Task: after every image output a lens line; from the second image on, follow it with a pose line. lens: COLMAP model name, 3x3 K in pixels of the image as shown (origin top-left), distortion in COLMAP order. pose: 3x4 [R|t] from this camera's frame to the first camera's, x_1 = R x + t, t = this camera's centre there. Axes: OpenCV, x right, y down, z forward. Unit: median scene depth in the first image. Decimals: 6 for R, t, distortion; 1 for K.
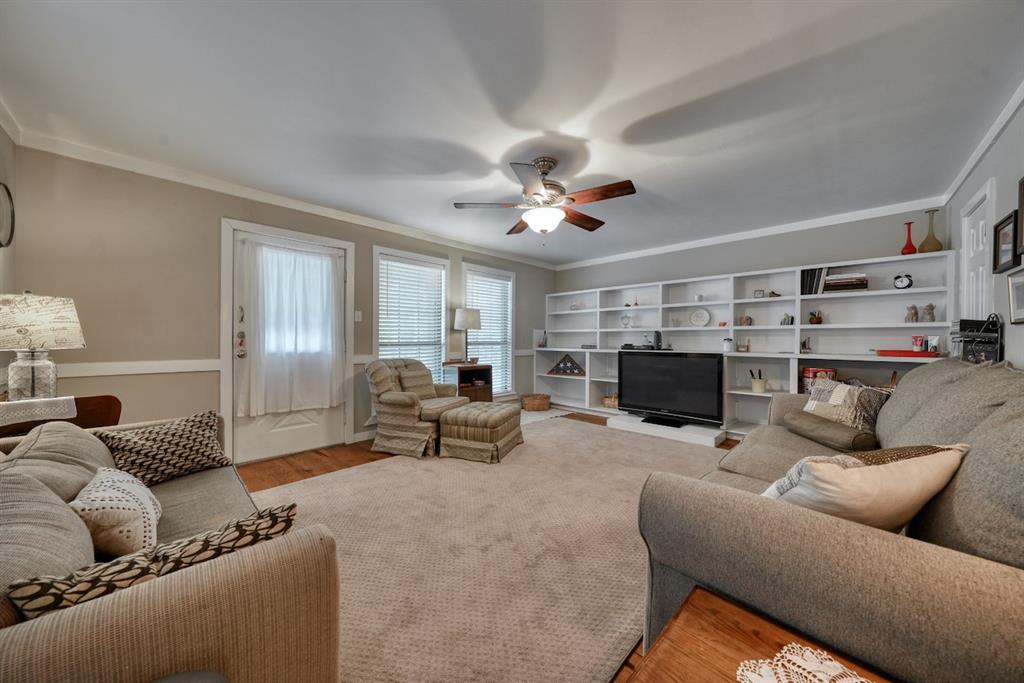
lens RADIAL K [[344.7, 0, 511.8], [0, 344.7, 342.2], [0, 0, 1]] dist [-0.001724, 0.000061]
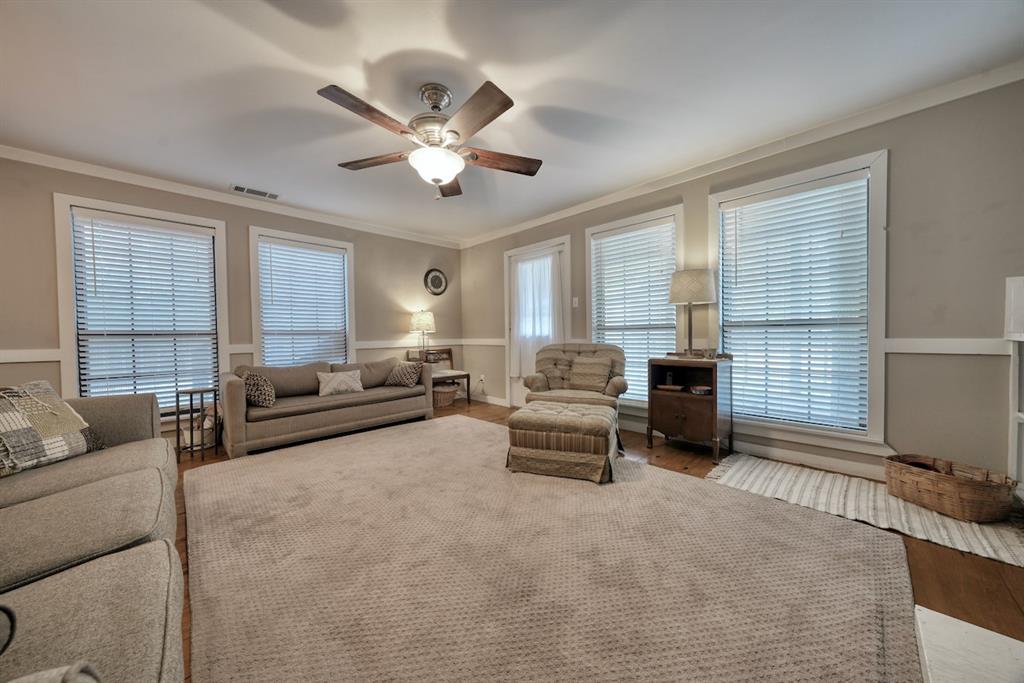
lens RADIAL K [[344.7, 0, 512.4], [0, 344.7, 341.5], [0, 0, 1]] dist [-0.001724, 0.000061]
pose [[0.008285, 0.023903, -0.999680, 0.598095], [0.011859, 0.999642, 0.024001, 0.016518], [0.999895, -0.012054, 0.007999, 0.778996]]
